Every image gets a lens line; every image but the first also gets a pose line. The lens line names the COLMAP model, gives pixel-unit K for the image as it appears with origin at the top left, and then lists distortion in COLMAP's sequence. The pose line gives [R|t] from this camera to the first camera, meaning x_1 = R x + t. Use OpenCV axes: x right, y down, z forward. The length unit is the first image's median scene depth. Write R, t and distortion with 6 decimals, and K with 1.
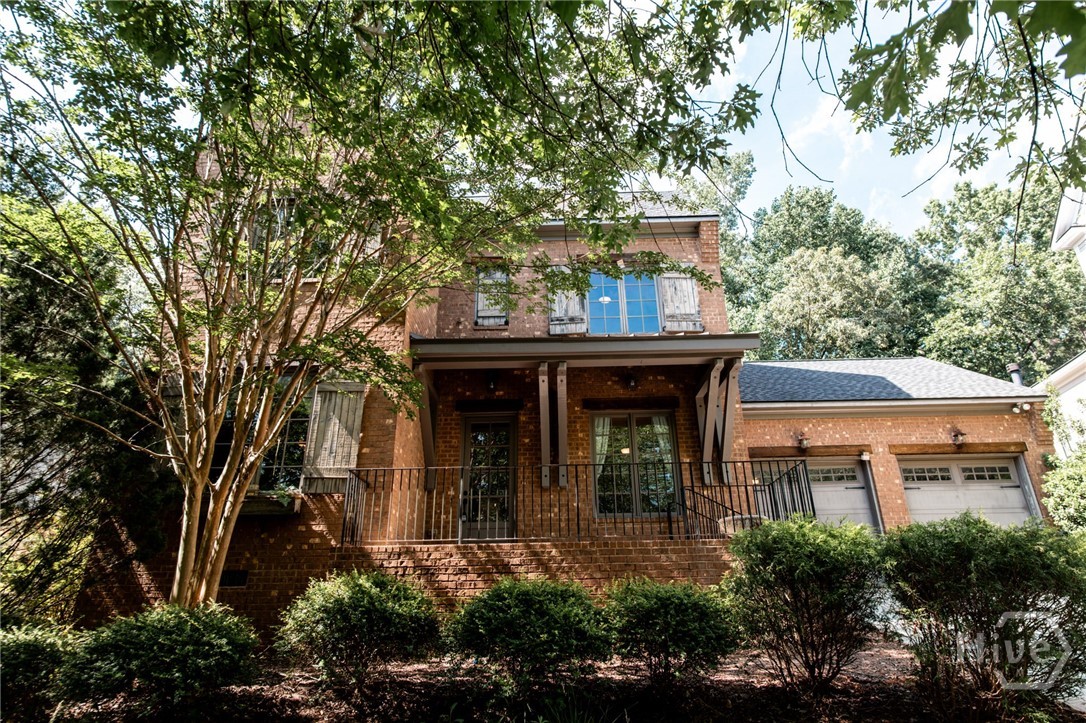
lens RADIAL K [[621.2, 0, 544.5], [0, 621.2, 359.1], [0, 0, 1]] dist [-0.004975, 0.004345]
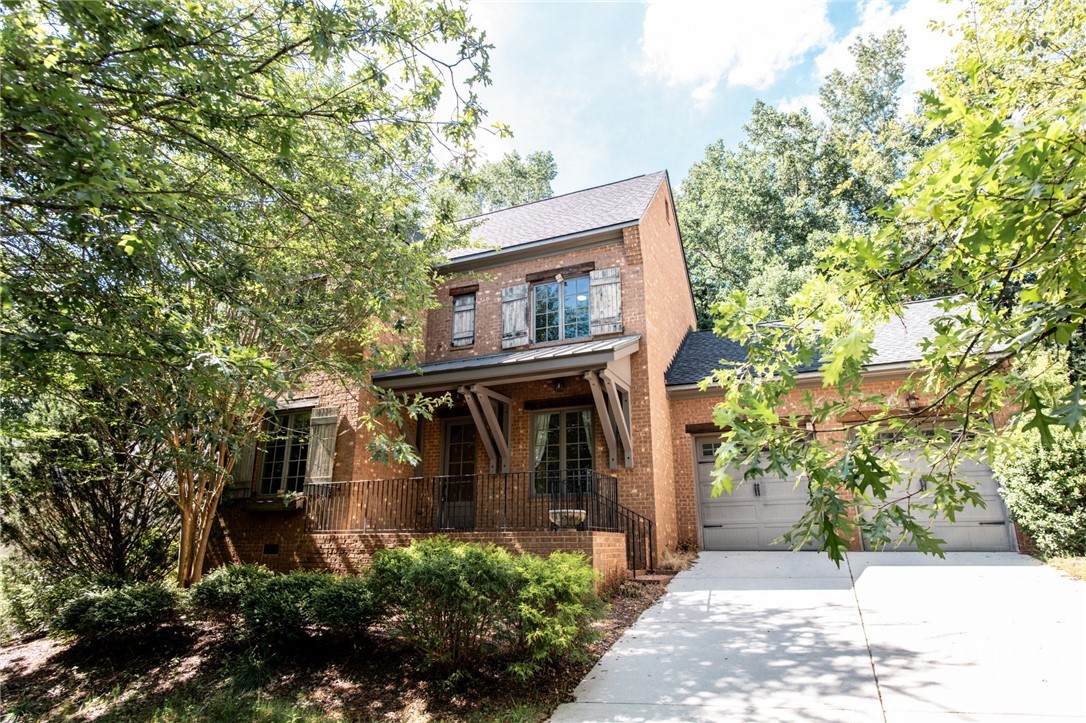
lens RADIAL K [[621.2, 0, 540.4], [0, 621.2, 364.5], [0, 0, 1]] dist [-0.004975, 0.004345]
pose [[0.920753, -0.096558, -0.378007, 0.635840], [0.144878, 0.984232, 0.101483, -0.144870], [0.362248, -0.148205, 0.920224, -0.126934]]
